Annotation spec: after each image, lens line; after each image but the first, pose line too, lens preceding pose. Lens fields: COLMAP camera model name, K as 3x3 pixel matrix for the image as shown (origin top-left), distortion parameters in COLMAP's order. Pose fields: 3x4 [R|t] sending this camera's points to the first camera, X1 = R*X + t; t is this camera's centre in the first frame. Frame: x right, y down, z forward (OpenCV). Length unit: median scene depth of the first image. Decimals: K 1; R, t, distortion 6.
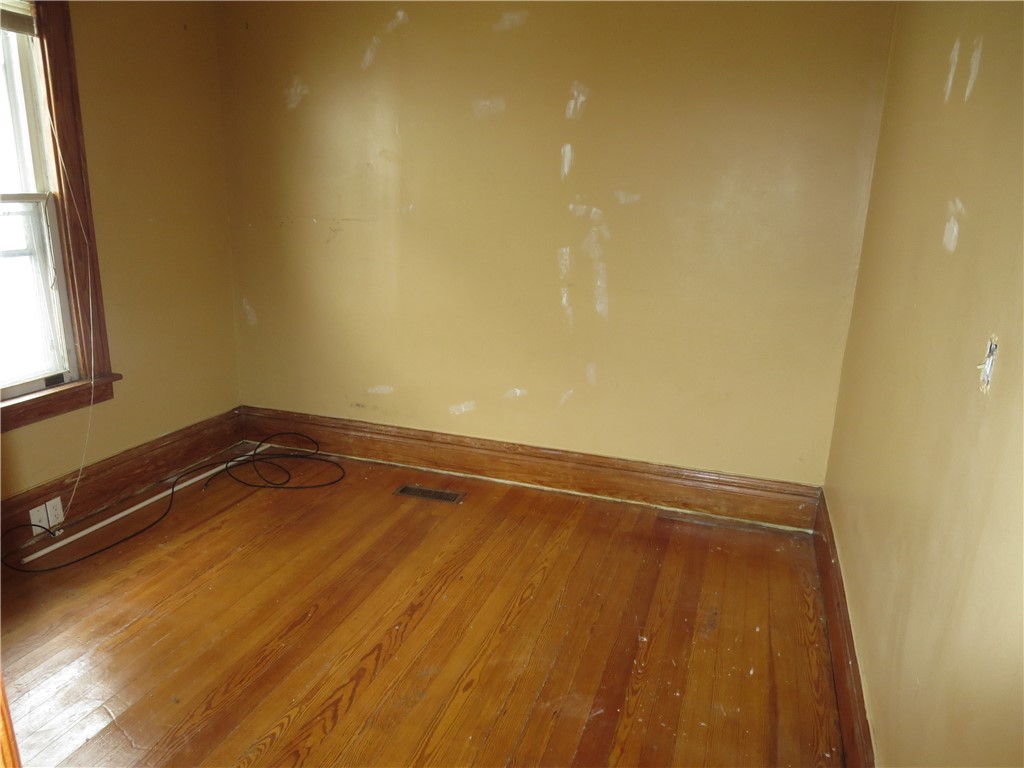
lens RADIAL K [[731.6, 0, 513.2], [0, 731.6, 385.9], [0, 0, 1]] dist [-0.022725, -0.001835]
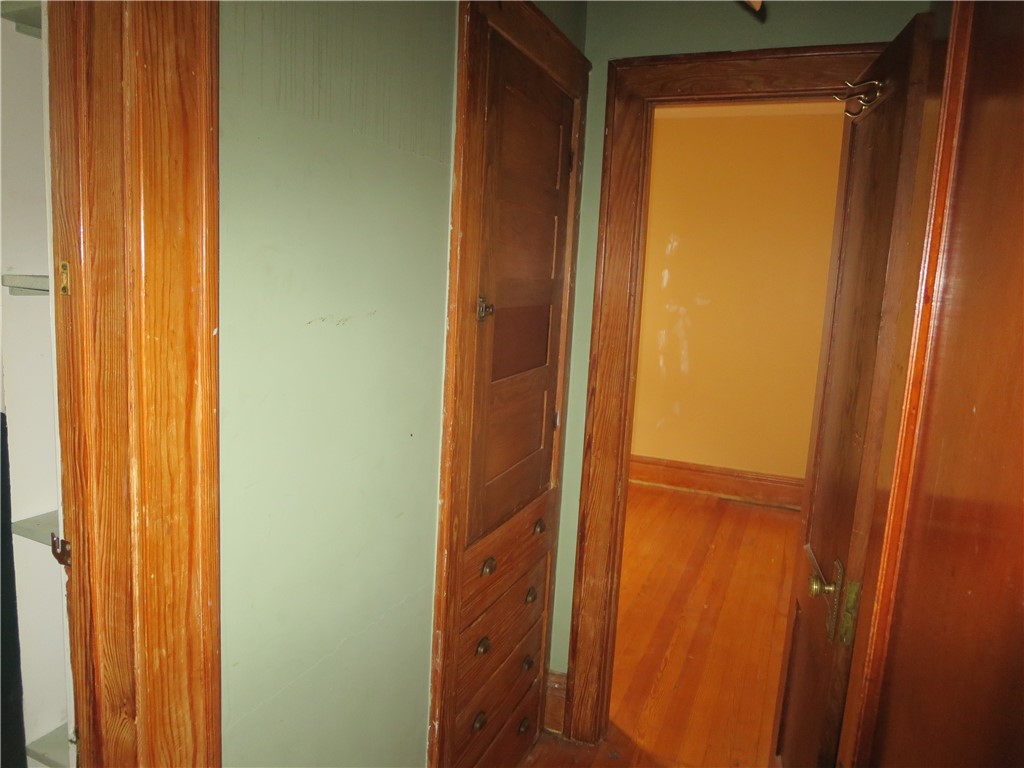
lens RADIAL K [[731.6, 0, 510.6], [0, 731.6, 382.8], [0, 0, 1]] dist [-0.022725, -0.001835]
pose [[0.996990, 0.034929, -0.069211, -0.156770], [-0.042800, 0.992359, -0.115721, 0.135908], [0.064640, 0.118335, 0.990868, -0.653536]]
